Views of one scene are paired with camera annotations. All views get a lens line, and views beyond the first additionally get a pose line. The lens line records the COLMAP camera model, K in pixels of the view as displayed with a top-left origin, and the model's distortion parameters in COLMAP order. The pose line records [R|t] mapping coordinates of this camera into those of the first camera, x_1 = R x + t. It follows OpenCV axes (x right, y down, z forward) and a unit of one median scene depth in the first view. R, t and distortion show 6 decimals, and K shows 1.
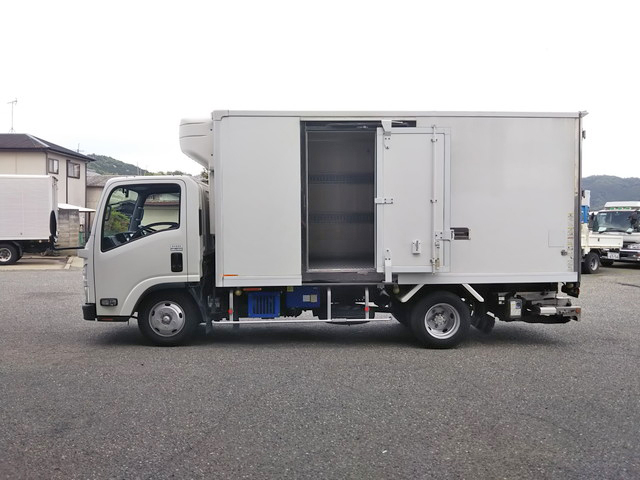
lens RADIAL K [[561.1, 0, 324.0], [0, 561.1, 243.1], [0, 0, 1]] dist [-0.019596, 0.007996]
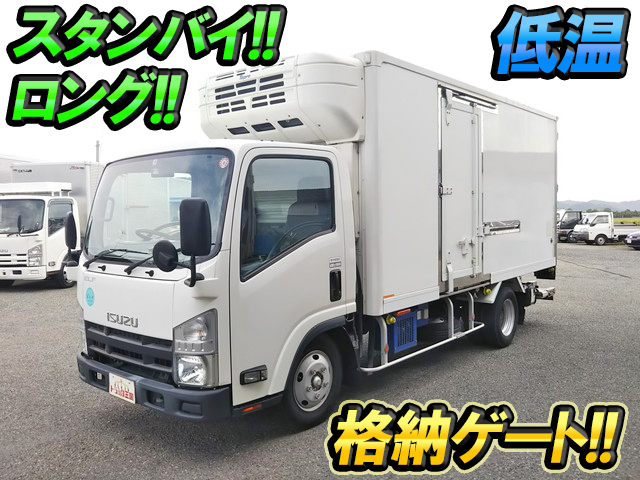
lens RADIAL K [[561.1, 0, 319.3], [0, 561.1, 241.3], [0, 0, 1]] dist [-0.019596, 0.007996]
pose [[0.680135, -0.047665, 0.731536, -0.719508], [0.039409, 0.998818, 0.028440, -0.032032], [-0.732027, 0.009486, 0.681210, 0.593221]]
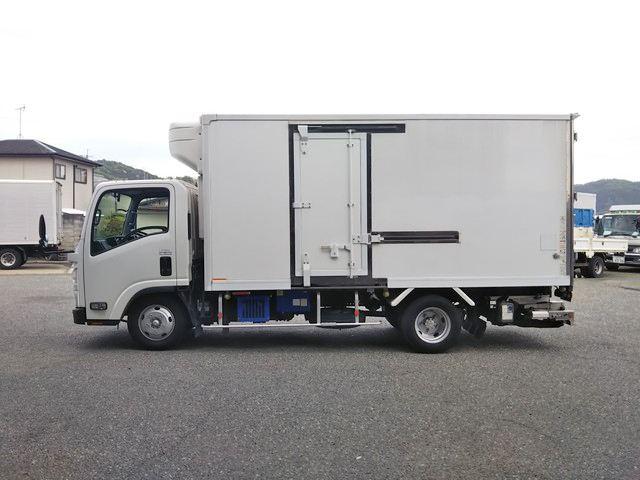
lens RADIAL K [[561.1, 0, 319.5], [0, 561.1, 239.0], [0, 0, 1]] dist [-0.019596, 0.007996]
pose [[0.999868, -0.001795, -0.016169, 0.027636], [0.001556, 0.999889, -0.014784, 0.001075], [0.016193, 0.014757, 0.999760, 0.003963]]
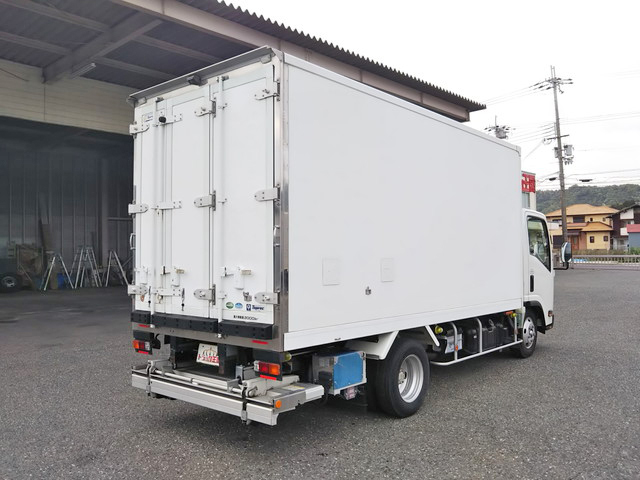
lens RADIAL K [[561.1, 0, 315.6], [0, 561.1, 245.0], [0, 0, 1]] dist [-0.019596, 0.007996]
pose [[-0.694316, -0.007017, -0.719636, 0.860754], [-0.016456, 0.999846, 0.006128, -0.042755], [0.719482, 0.016098, -0.694324, 1.469084]]
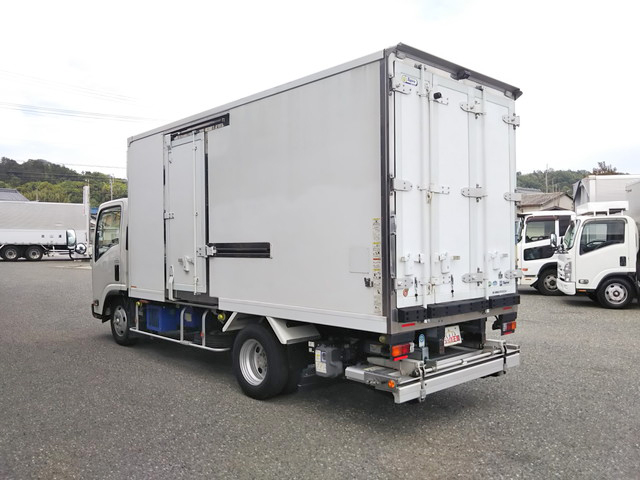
lens RADIAL K [[561.1, 0, 333.6], [0, 561.1, 243.3], [0, 0, 1]] dist [-0.019596, 0.007996]
pose [[0.653432, -0.000246, -0.756985, 0.894889], [-0.022836, 0.999538, -0.020037, -0.013237], [0.756640, 0.030379, 0.653125, 0.582918]]
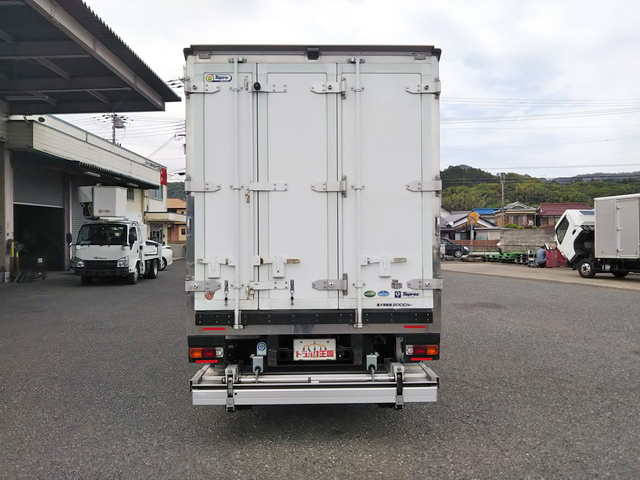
lens RADIAL K [[561.1, 0, 323.8], [0, 561.1, 240.6], [0, 0, 1]] dist [-0.019596, 0.007996]
pose [[-0.023638, -0.003450, -0.999715, 1.042003], [-0.028363, 0.999594, -0.002779, -0.029724], [0.999318, 0.028290, -0.023726, 1.051436]]
